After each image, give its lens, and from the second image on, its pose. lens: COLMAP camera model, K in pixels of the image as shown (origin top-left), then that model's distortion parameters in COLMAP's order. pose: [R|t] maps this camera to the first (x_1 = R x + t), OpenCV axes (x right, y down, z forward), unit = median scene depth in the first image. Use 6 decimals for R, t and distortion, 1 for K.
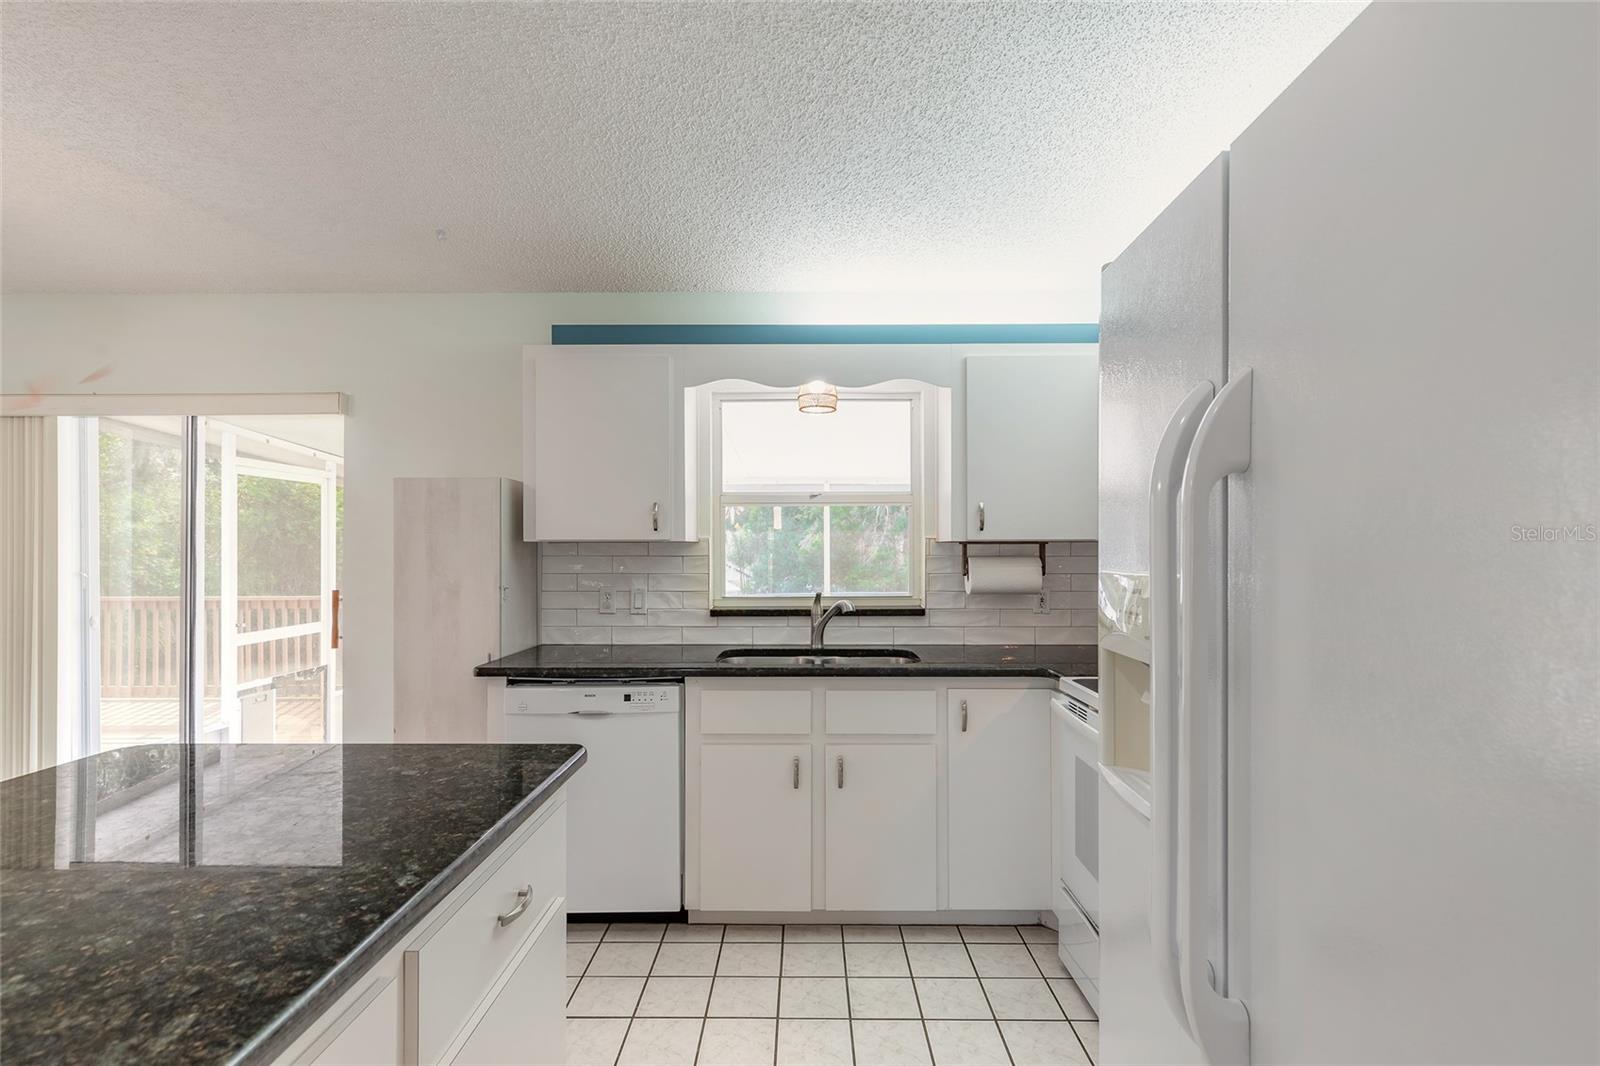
lens RADIAL K [[729.1, 0, 801.9], [0, 729.1, 532.6], [0, 0, 1]] dist [-0.002329, -0.001537]
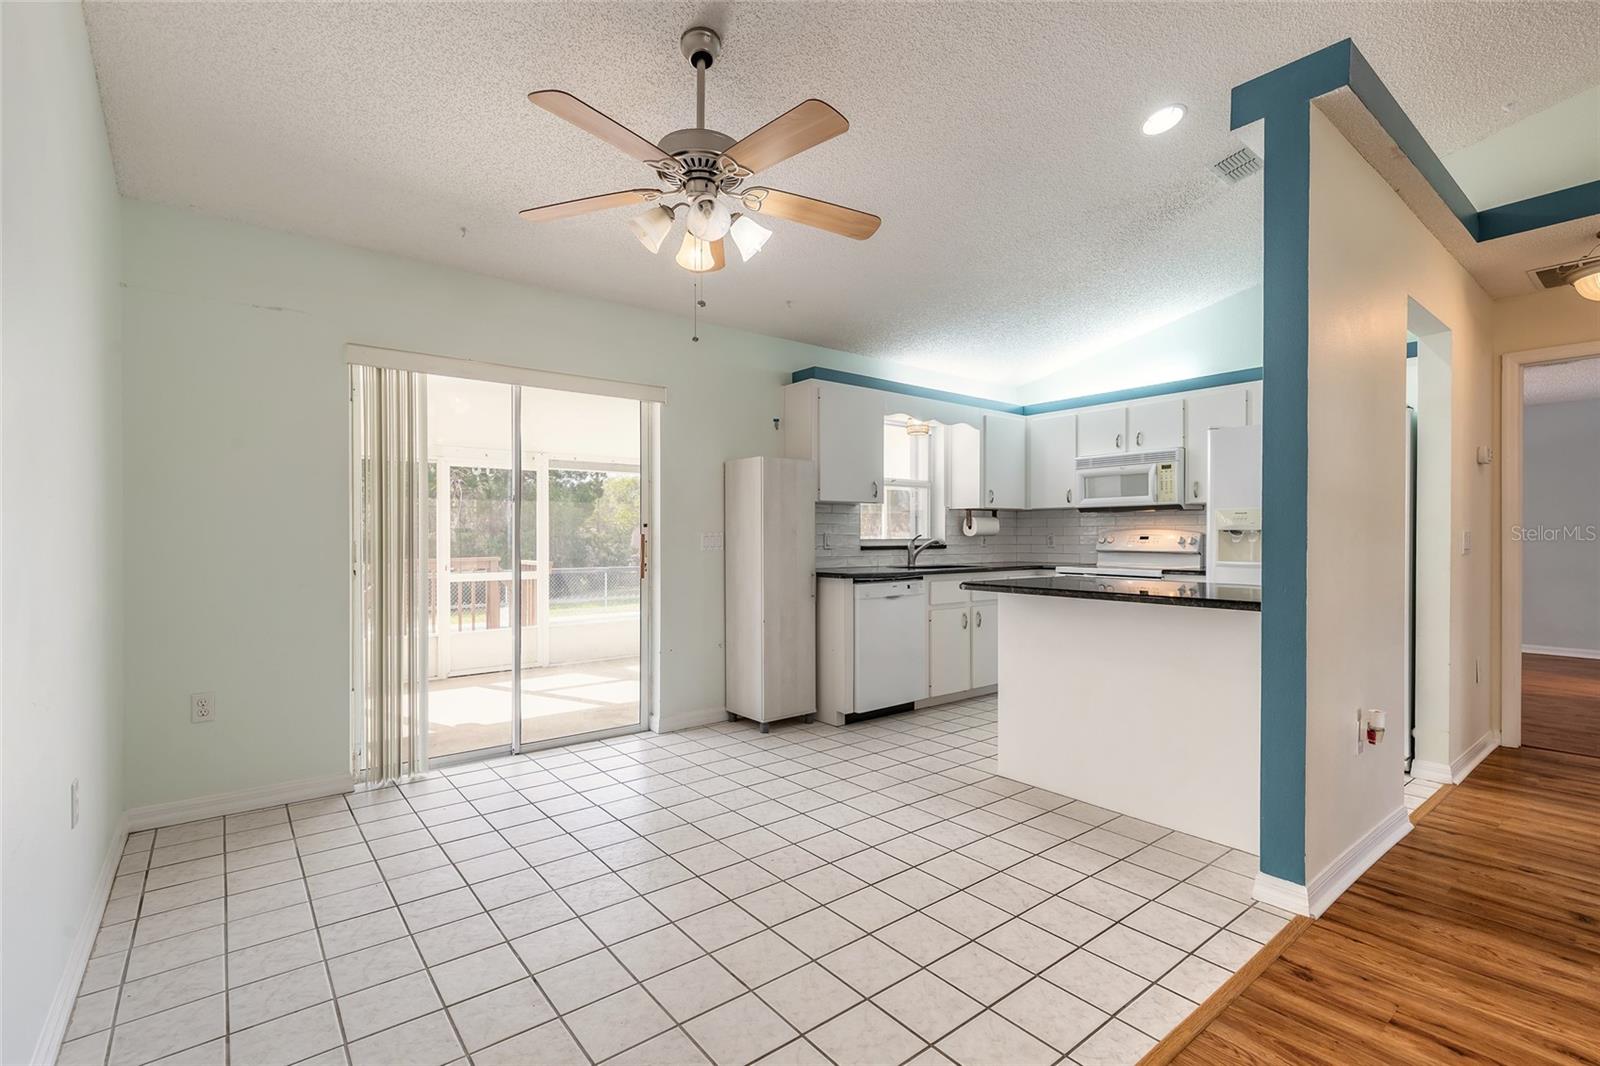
lens RADIAL K [[729.1, 0, 801.6], [0, 729.1, 541.4], [0, 0, 1]] dist [-0.002329, -0.001537]
pose [[0.782333, -0.003441, 0.622851, -1.315082], [-0.013195, 0.999669, 0.022096, 0.061128], [-0.622721, -0.025505, 0.782029, -0.228517]]
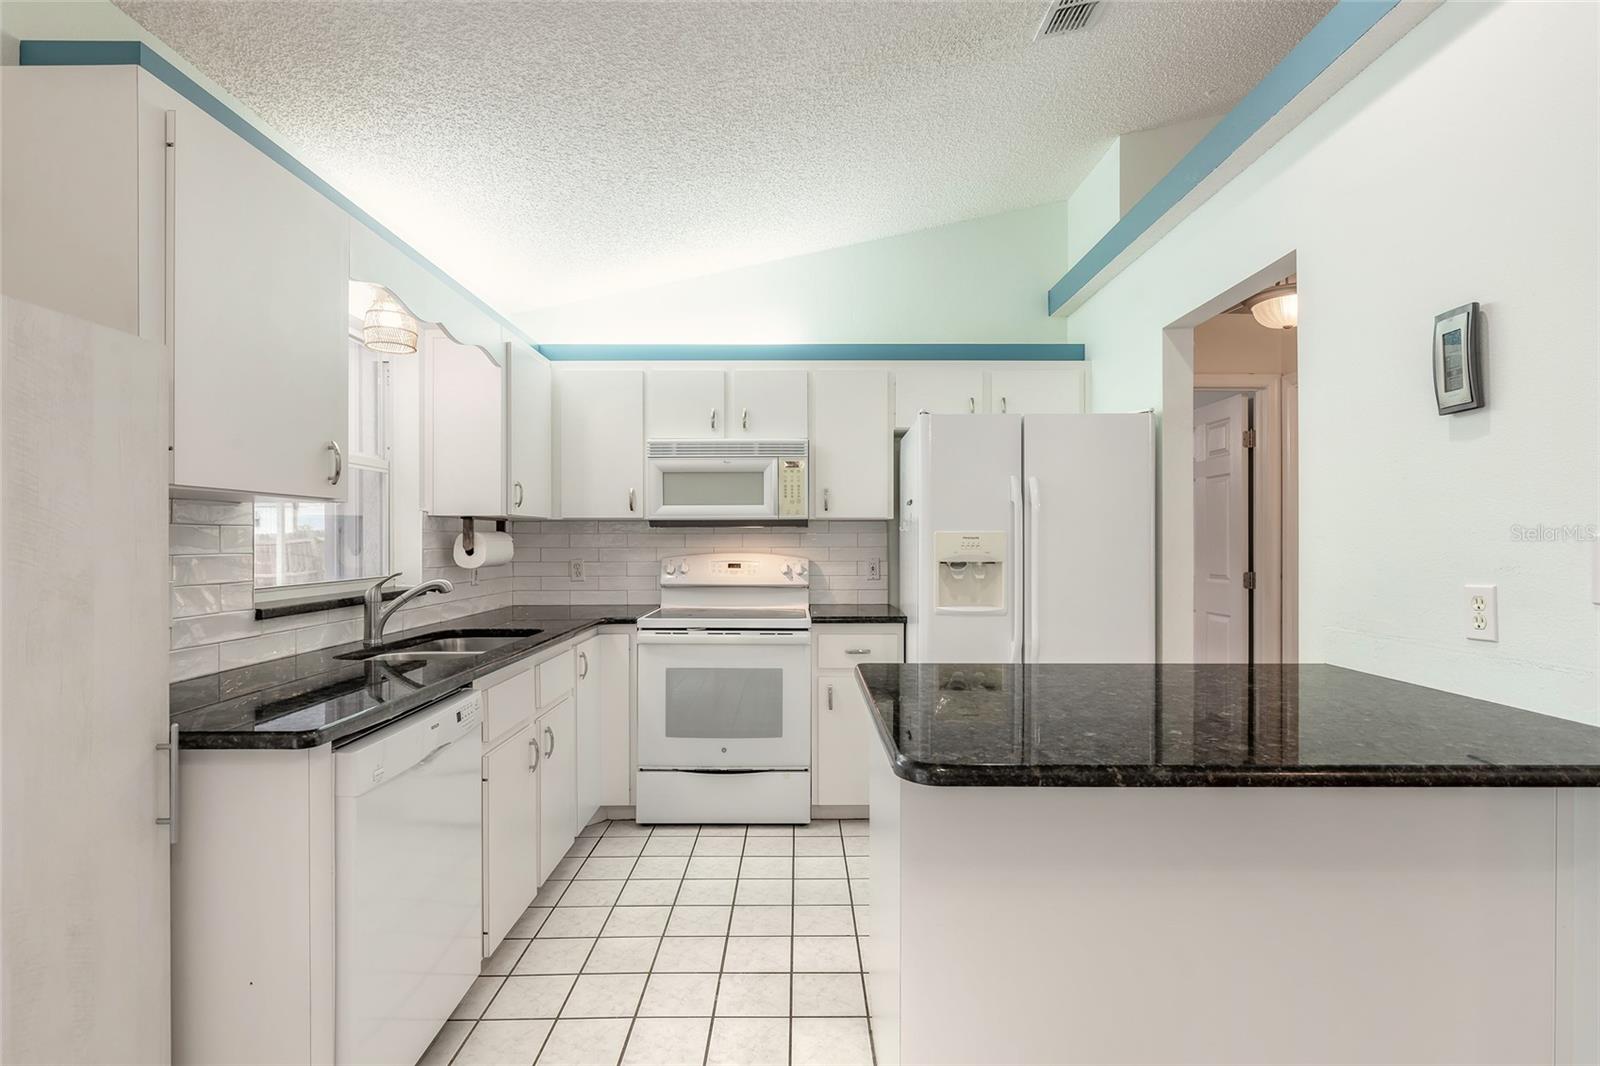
lens RADIAL K [[758.3, 0, 811.7], [0, 758.3, 538.0], [0, 0, 1]] dist [-0.001145, 0.000097]
pose [[-0.012794, 0.003570, 0.999912, -0.820353], [-0.022725, 0.999734, -0.003860, 0.035713], [-0.999660, -0.022773, -0.012709, 0.541947]]
